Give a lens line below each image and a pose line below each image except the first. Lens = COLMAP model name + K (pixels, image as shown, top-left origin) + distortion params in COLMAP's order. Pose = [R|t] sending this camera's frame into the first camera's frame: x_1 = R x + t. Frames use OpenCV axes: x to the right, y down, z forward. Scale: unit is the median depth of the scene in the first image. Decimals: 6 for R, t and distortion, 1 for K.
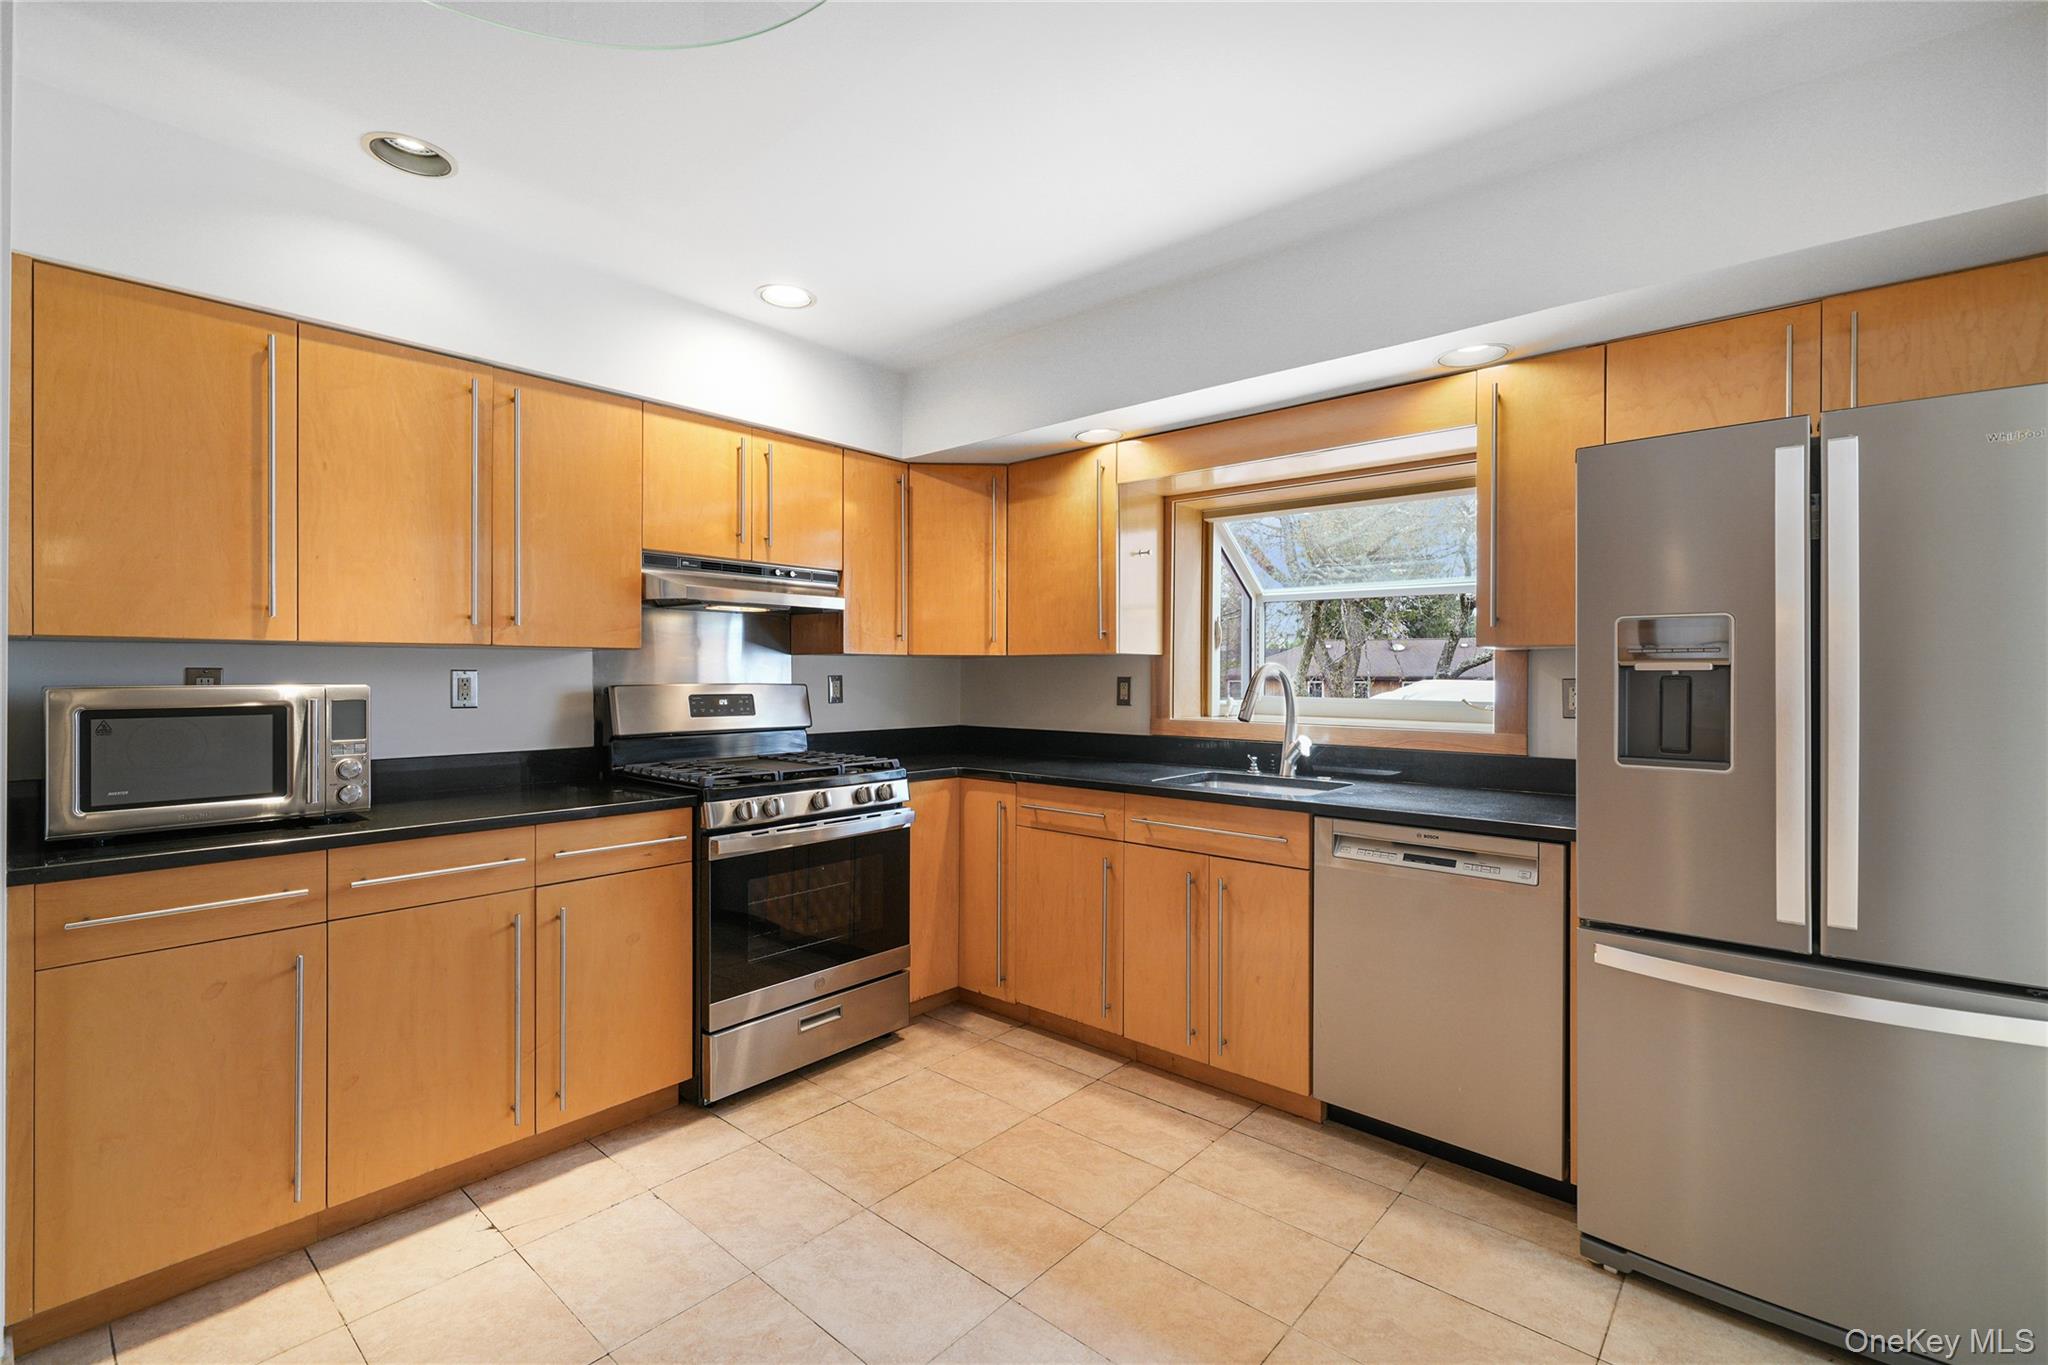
lens RADIAL K [[928.4, 0, 1003.2], [0, 928.4, 680.1], [0, 0, 1]] dist [0.000395, -0.000807]
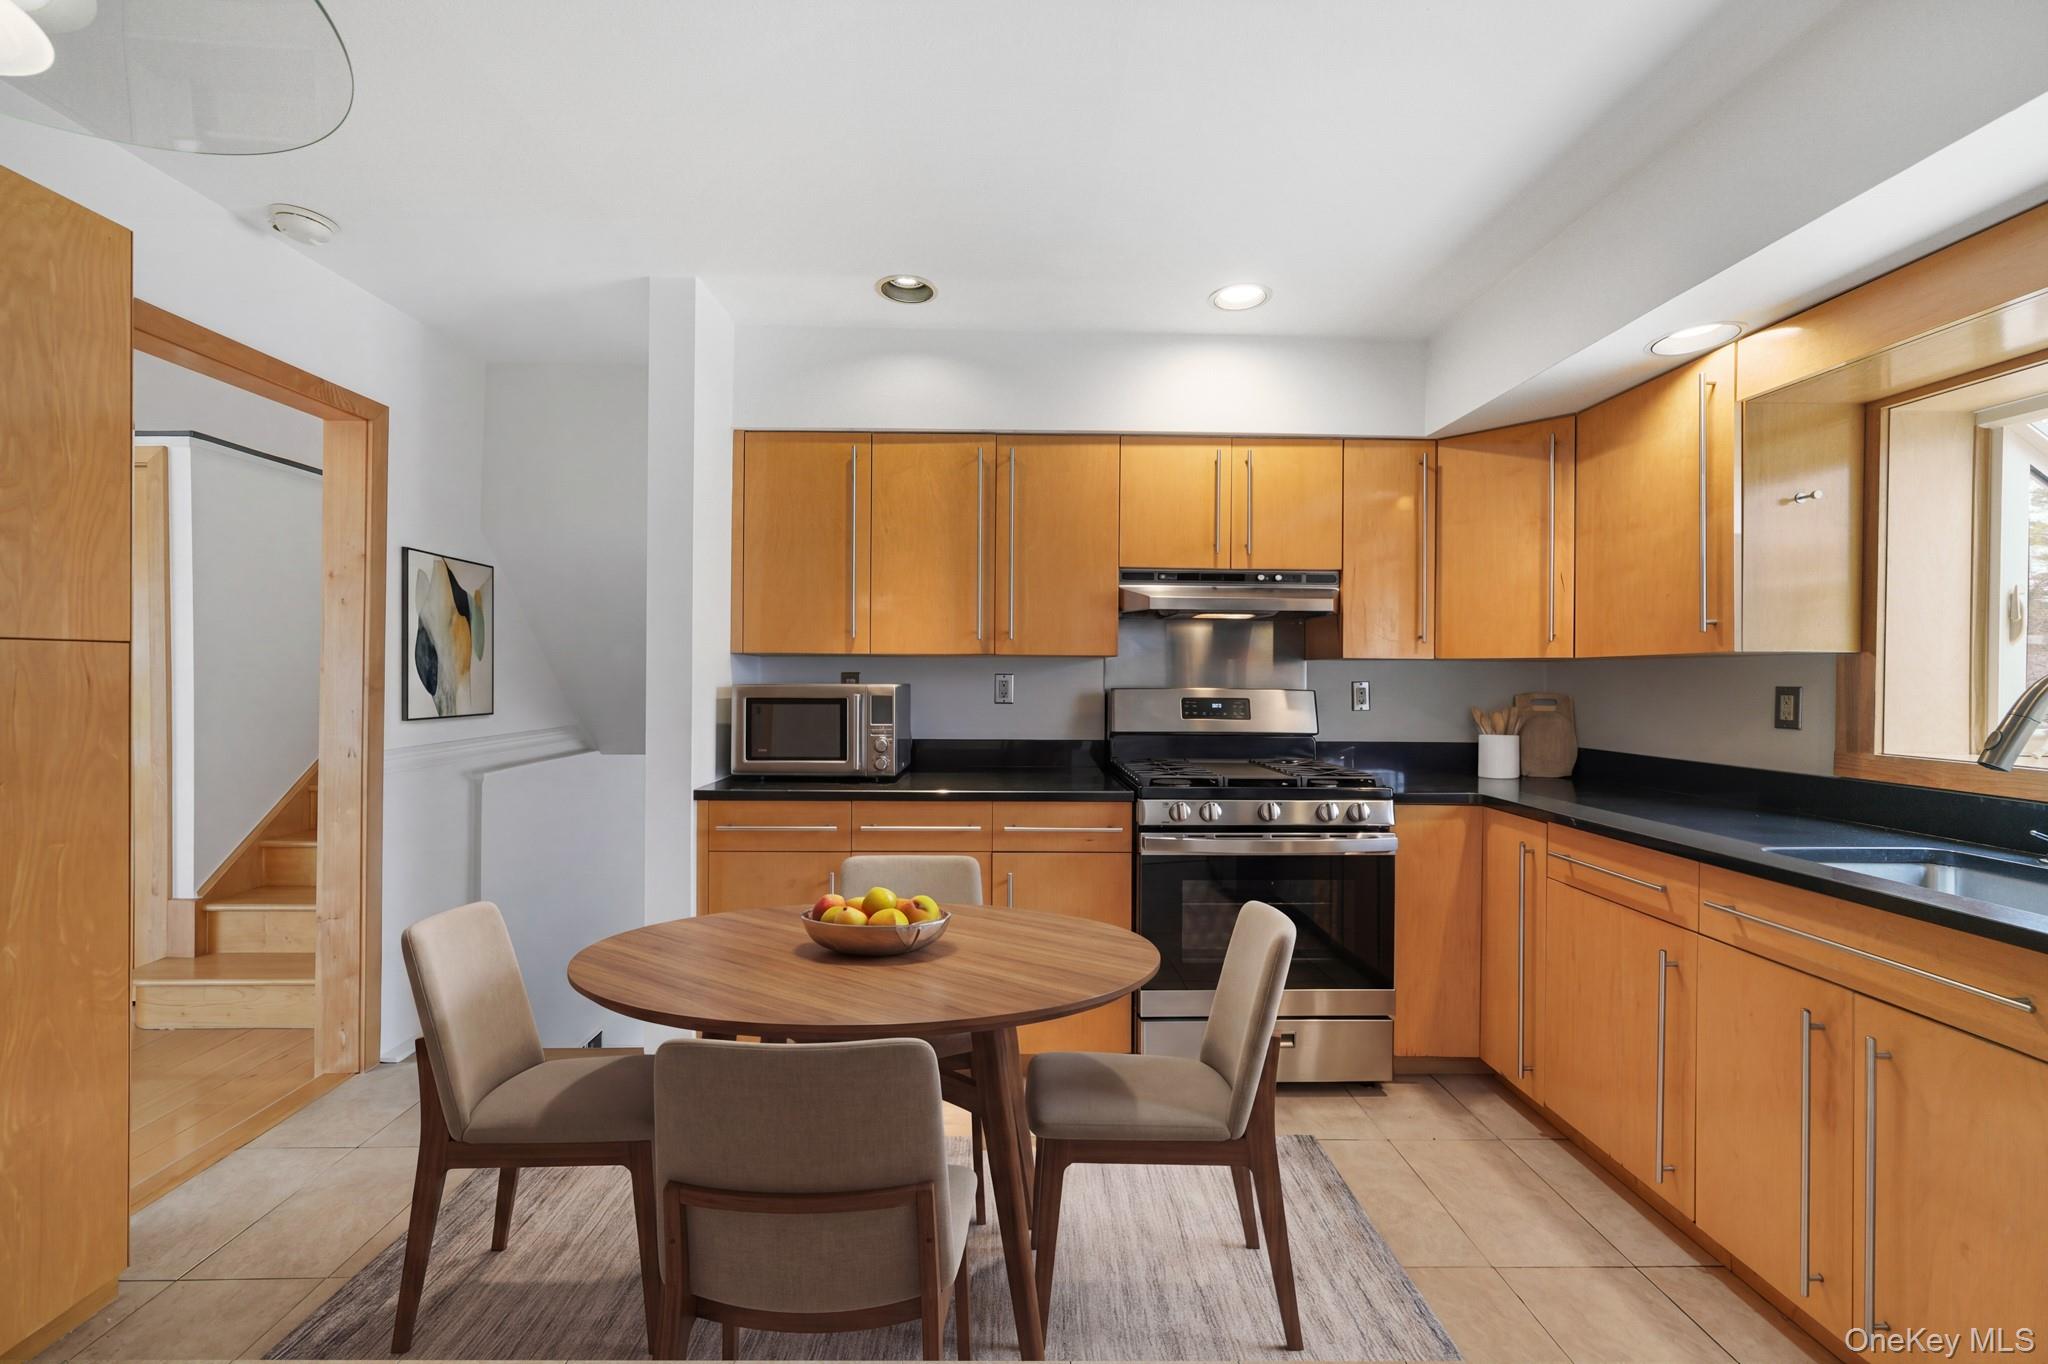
lens RADIAL K [[780.8, 0, 1000.0], [0, 780.8, 680.2], [0, 0, 1]] dist [0.000127, 0.000674]
pose [[0.675024, 0.006365, -0.737768, 0.189414], [-0.011012, 0.999938, -0.001449, -0.001323], [0.737713, 0.009102, 0.675053, 0.228169]]
